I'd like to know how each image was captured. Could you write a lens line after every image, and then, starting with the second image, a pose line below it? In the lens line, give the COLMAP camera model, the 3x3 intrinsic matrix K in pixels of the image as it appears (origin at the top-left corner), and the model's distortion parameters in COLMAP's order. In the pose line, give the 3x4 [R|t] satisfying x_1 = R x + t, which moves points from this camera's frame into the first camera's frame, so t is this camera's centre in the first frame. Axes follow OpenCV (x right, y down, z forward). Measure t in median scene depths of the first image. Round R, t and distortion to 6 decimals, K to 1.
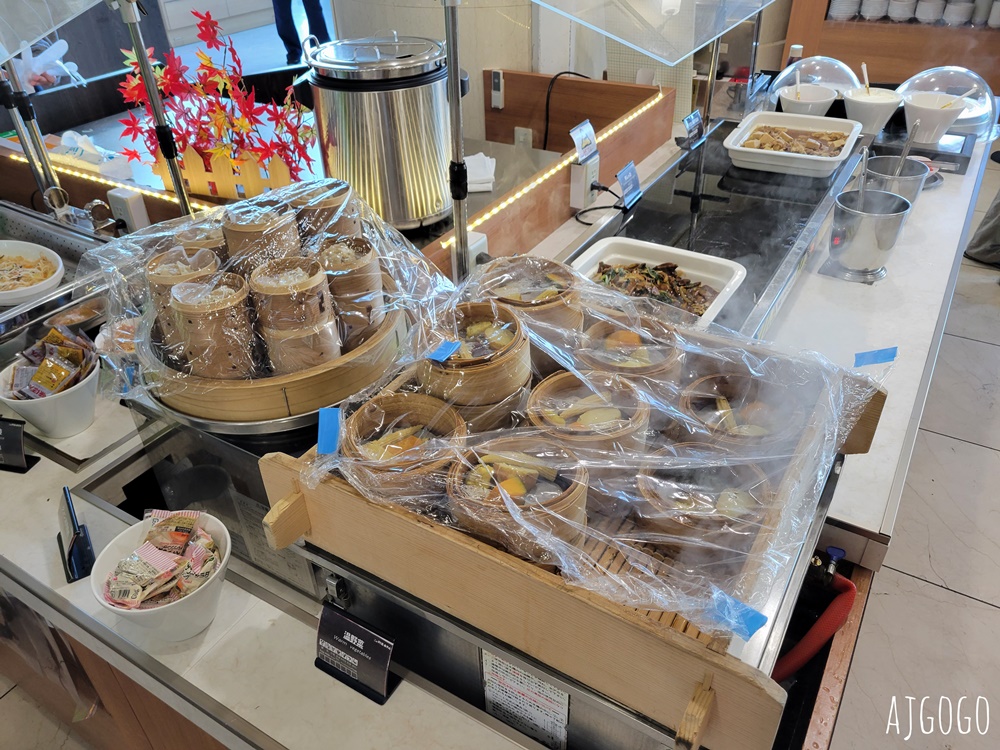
lens RADIAL K [[756.8, 0, 500.0], [0, 756.8, 375.0], [0, 0, 1]] dist [-0.001242, 0.000467]
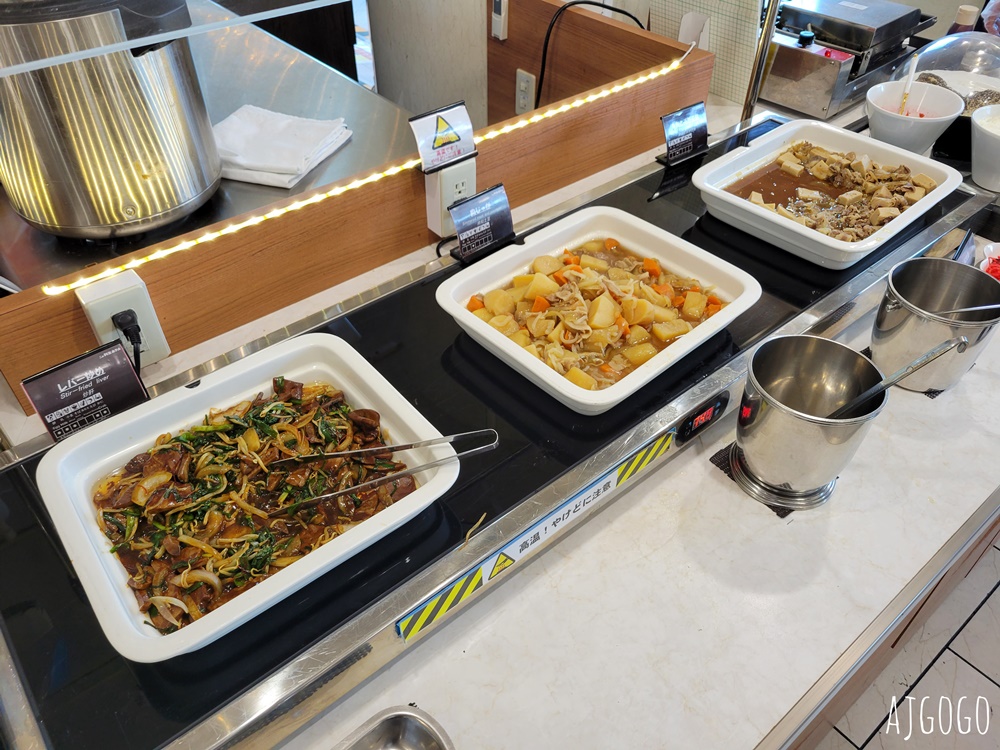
lens RADIAL K [[740.3, 0, 500.0], [0, 740.3, 375.0], [0, 0, 1]] dist [0.031921, -0.002566]
pose [[0.939803, 0.256264, -0.226050, 0.303579], [-0.220027, 0.959943, 0.173488, -0.206165], [0.261454, -0.113308, 0.958542, 0.342102]]
